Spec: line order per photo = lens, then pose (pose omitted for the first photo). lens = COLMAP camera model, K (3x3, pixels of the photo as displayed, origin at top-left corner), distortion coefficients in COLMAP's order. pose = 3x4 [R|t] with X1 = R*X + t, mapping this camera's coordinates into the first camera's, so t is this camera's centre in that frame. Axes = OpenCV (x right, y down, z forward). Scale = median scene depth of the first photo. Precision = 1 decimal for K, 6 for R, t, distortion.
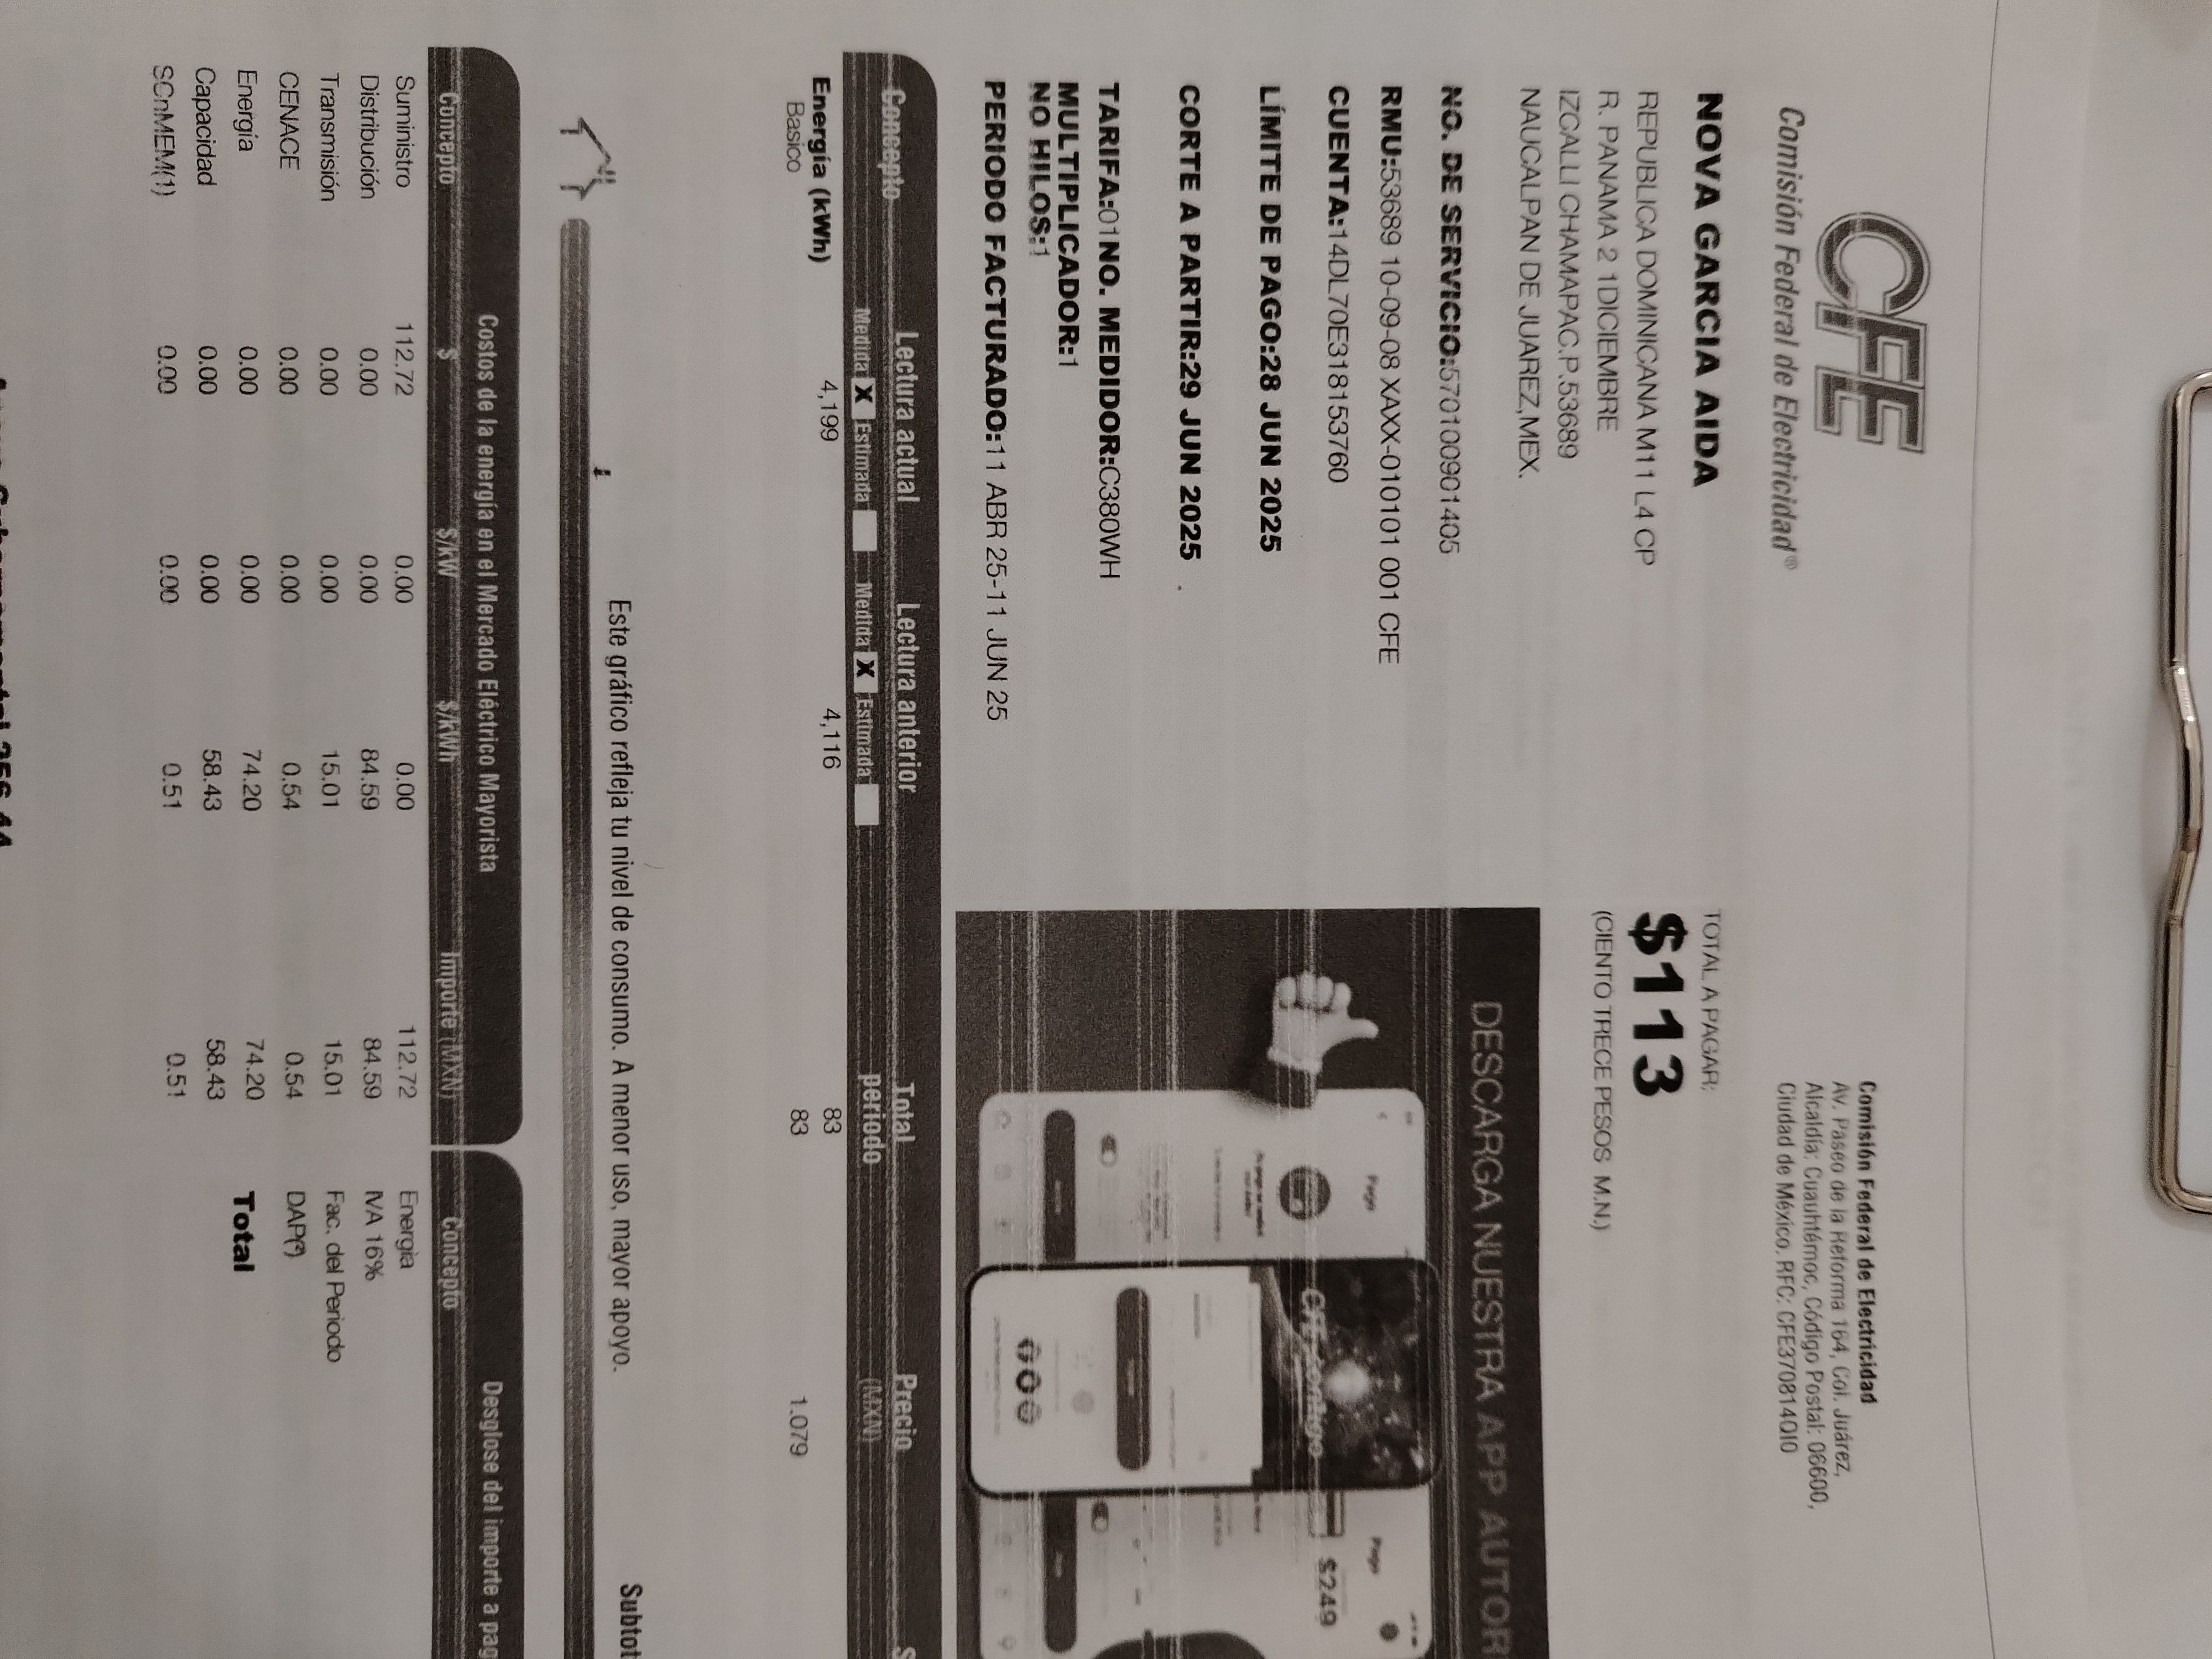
lens RADIAL K [[1588.2, 0, 1099.3], [0, 1588.2, 826.8], [0, 0, 1]] dist [0.046361, -0.000393]
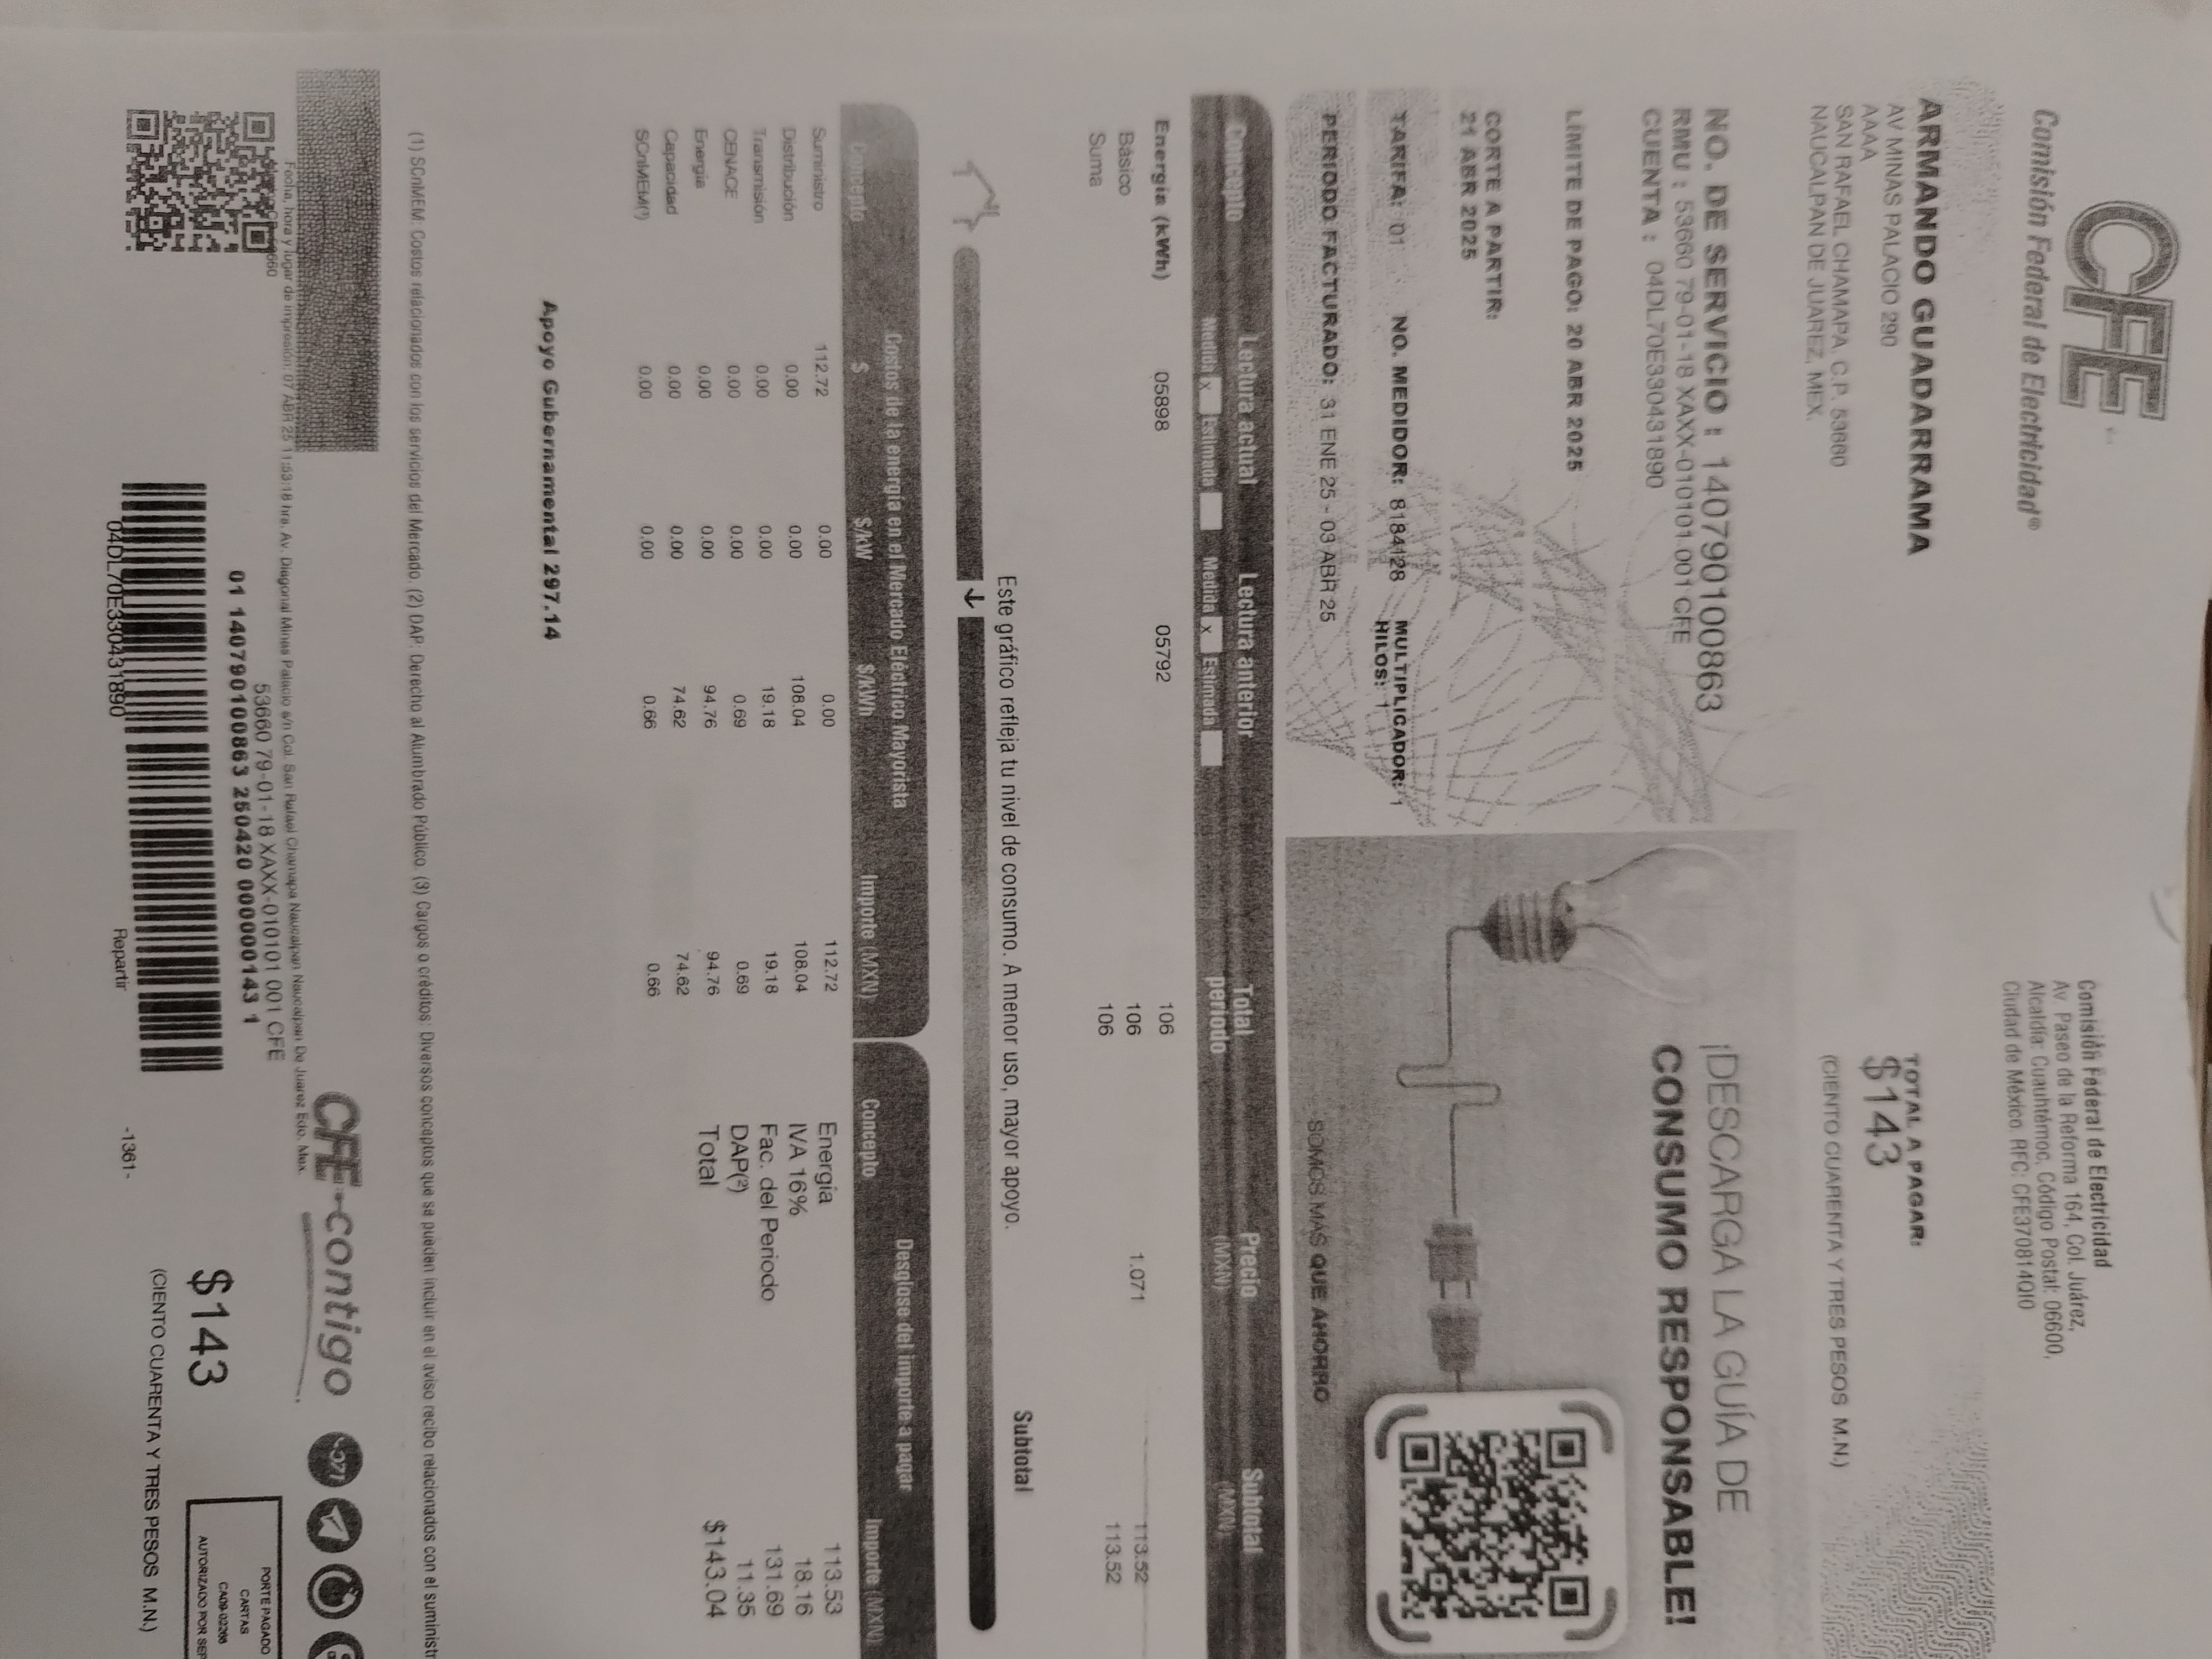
lens RADIAL K [[1588.2, 0, 1099.3], [0, 1588.2, 826.8], [0, 0, 1]] dist [0.046361, -0.000393]
pose [[0.976852, 0.000099, -0.213918, 0.021602], [0.007873, 0.999306, 0.036418, 0.000744], [0.213773, -0.037259, 0.976173, -0.160894]]
